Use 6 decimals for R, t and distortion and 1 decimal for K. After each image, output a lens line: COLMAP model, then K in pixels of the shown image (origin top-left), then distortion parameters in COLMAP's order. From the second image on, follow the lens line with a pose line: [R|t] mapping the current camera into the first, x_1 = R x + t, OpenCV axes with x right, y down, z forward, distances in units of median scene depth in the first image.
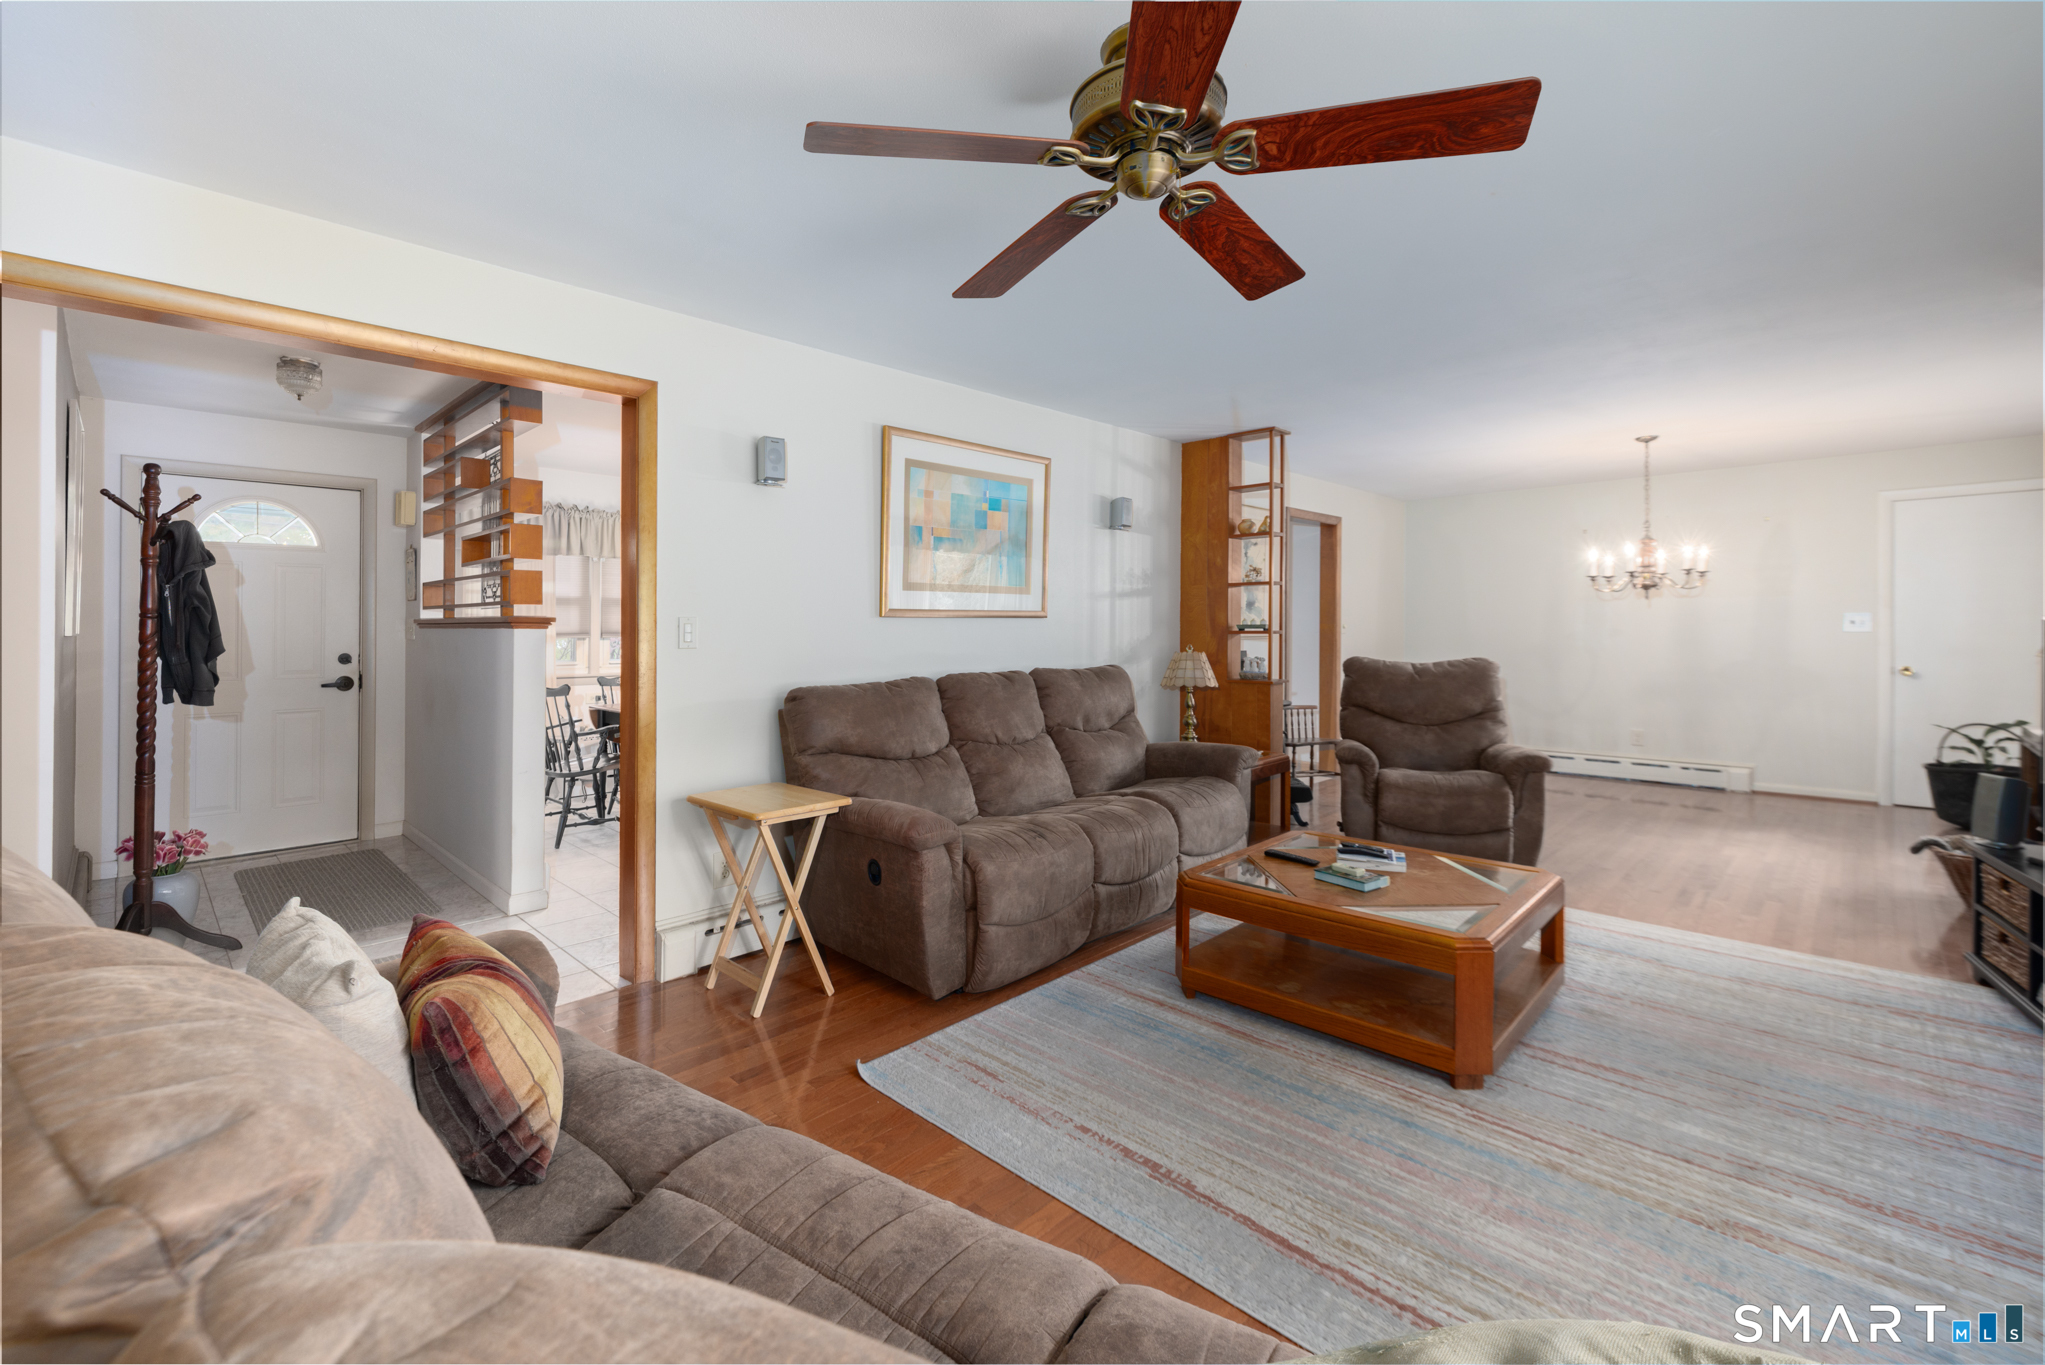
lens RADIAL K [[865.9, 0, 1008.7], [0, 865.9, 619.9], [0, 0, 1]] dist [0.000836, 0.000190]
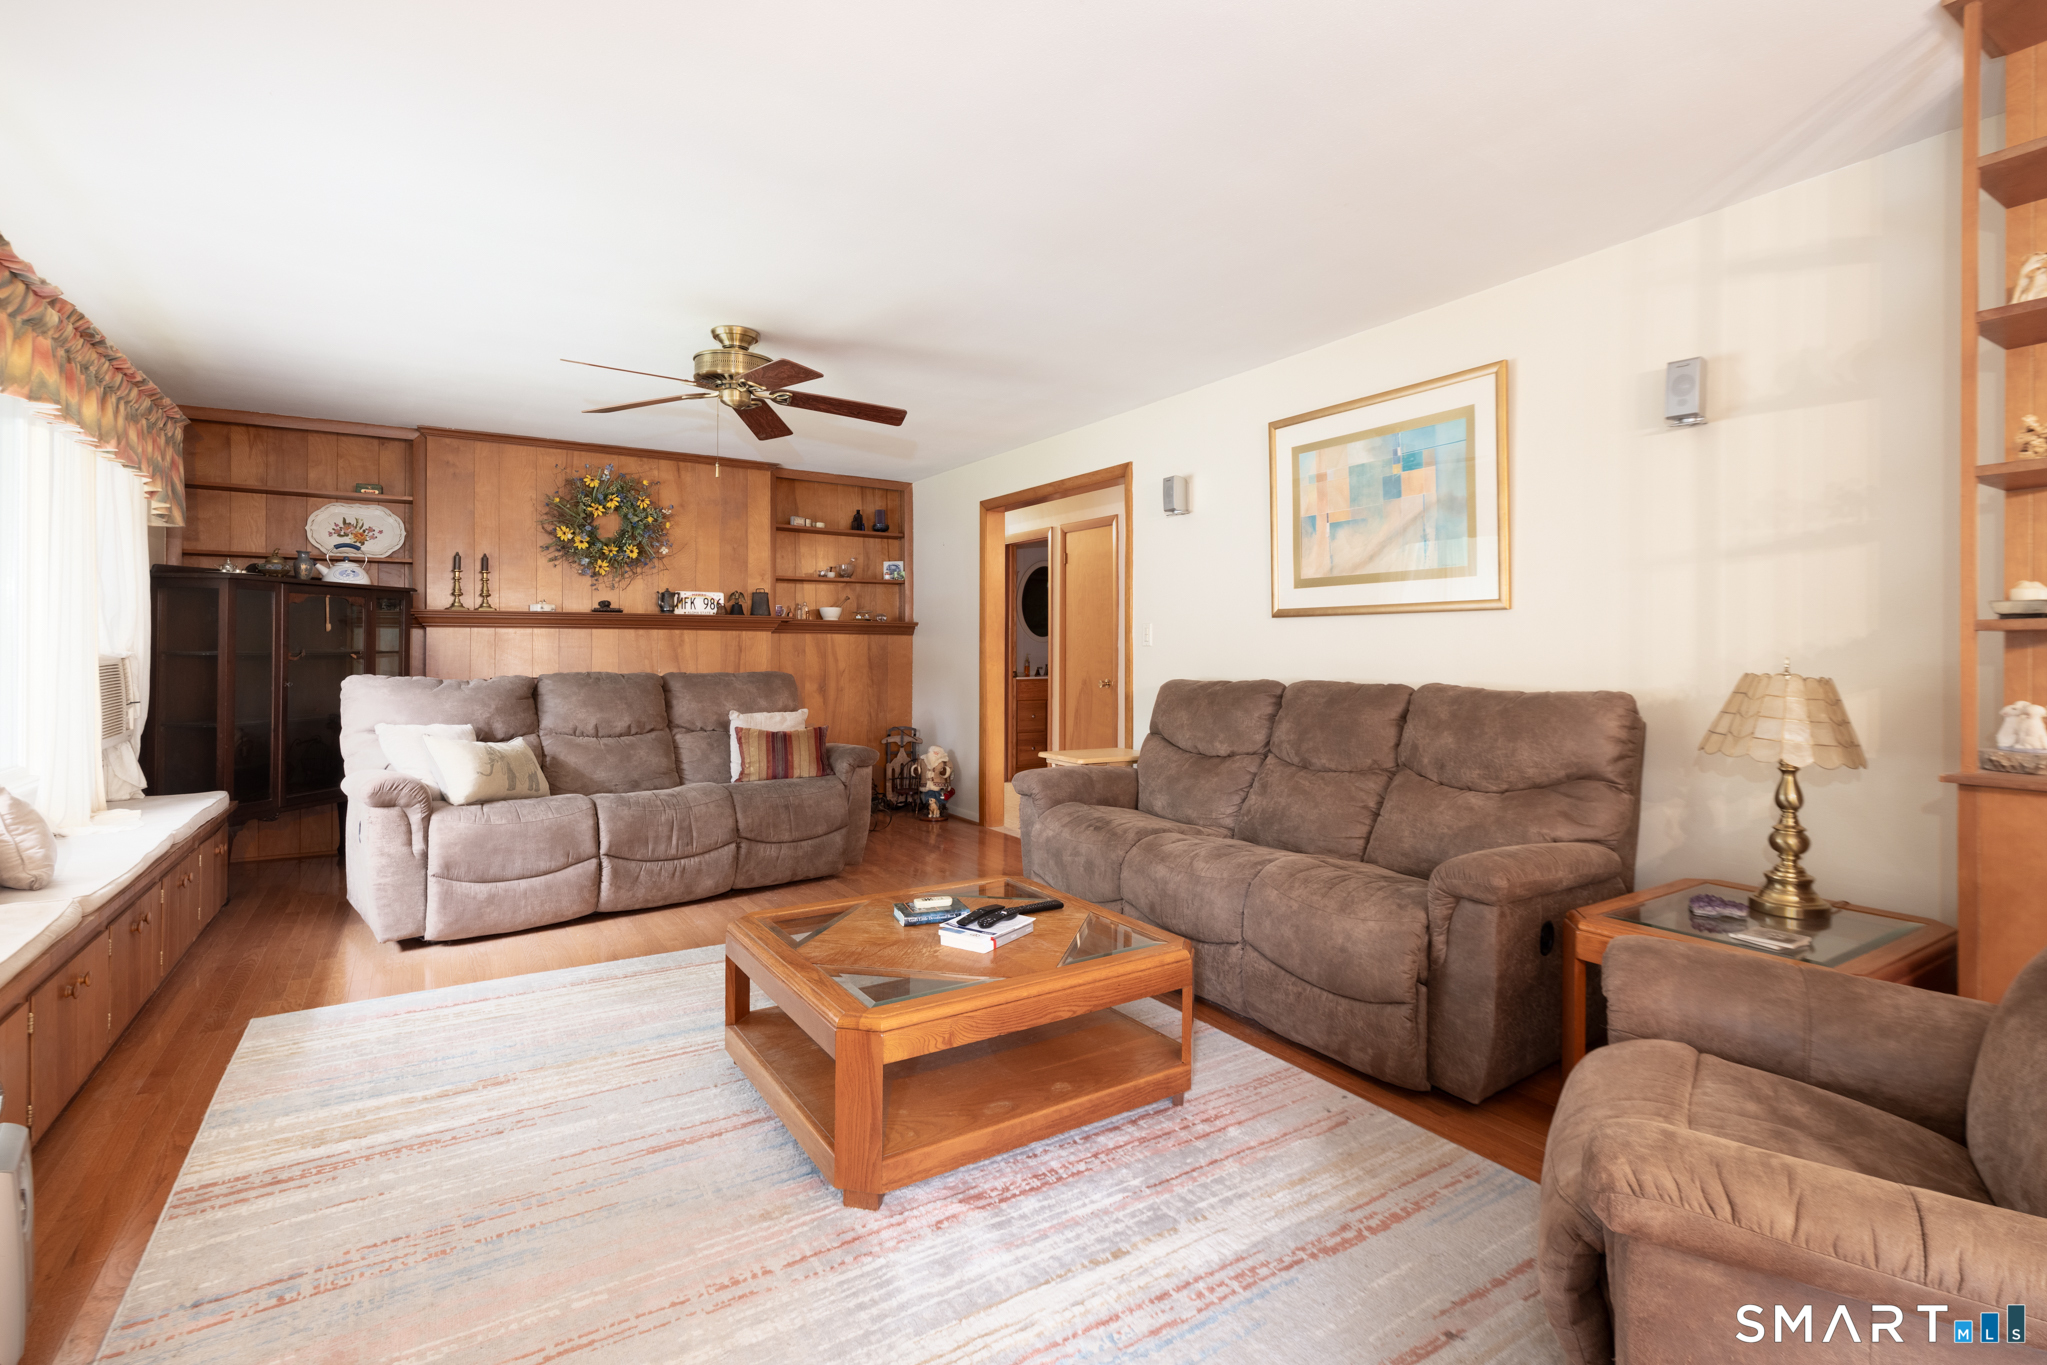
lens RADIAL K [[964.0, 0, 1068.7], [0, 964.0, 651.0], [0, 0, 1]] dist [-0.003845, 0.000624]
pose [[-0.201856, 0.006468, -0.979394, 0.870205], [0.009108, 0.999947, 0.004726, 0.023896], [0.979373, -0.007966, -0.201904, 0.889237]]
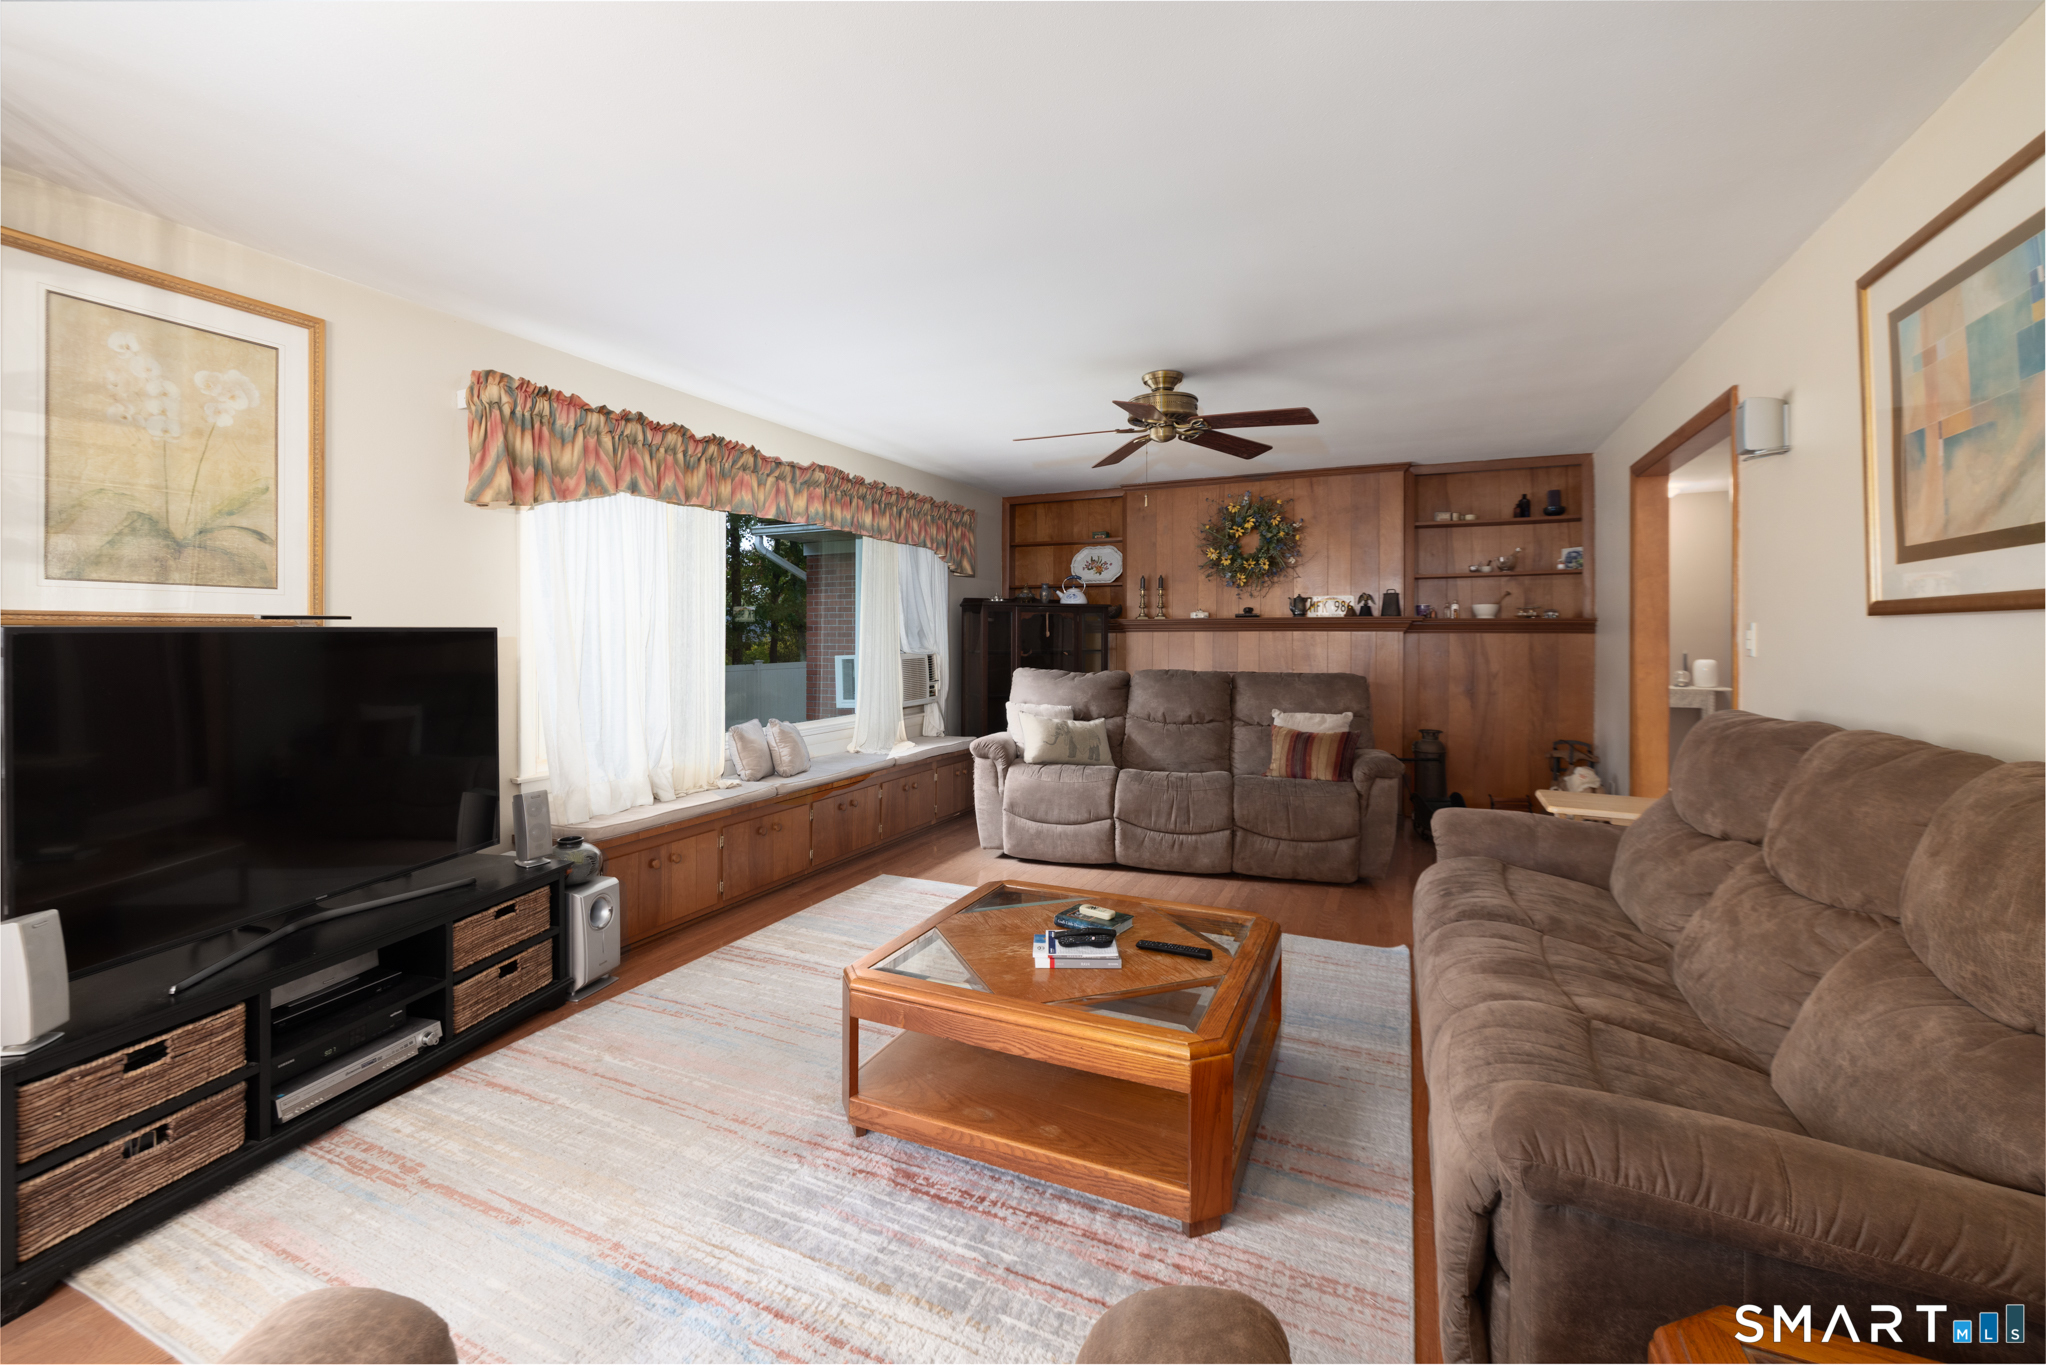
lens RADIAL K [[866.3, 0, 997.8], [0, 866.3, 637.8], [0, 0, 1]] dist [0.000836, 0.000190]
pose [[-0.946328, 0.005161, -0.323168, 0.516395], [0.007377, 0.999957, -0.005631, 0.008437], [0.323125, -0.007713, -0.946325, 1.209785]]
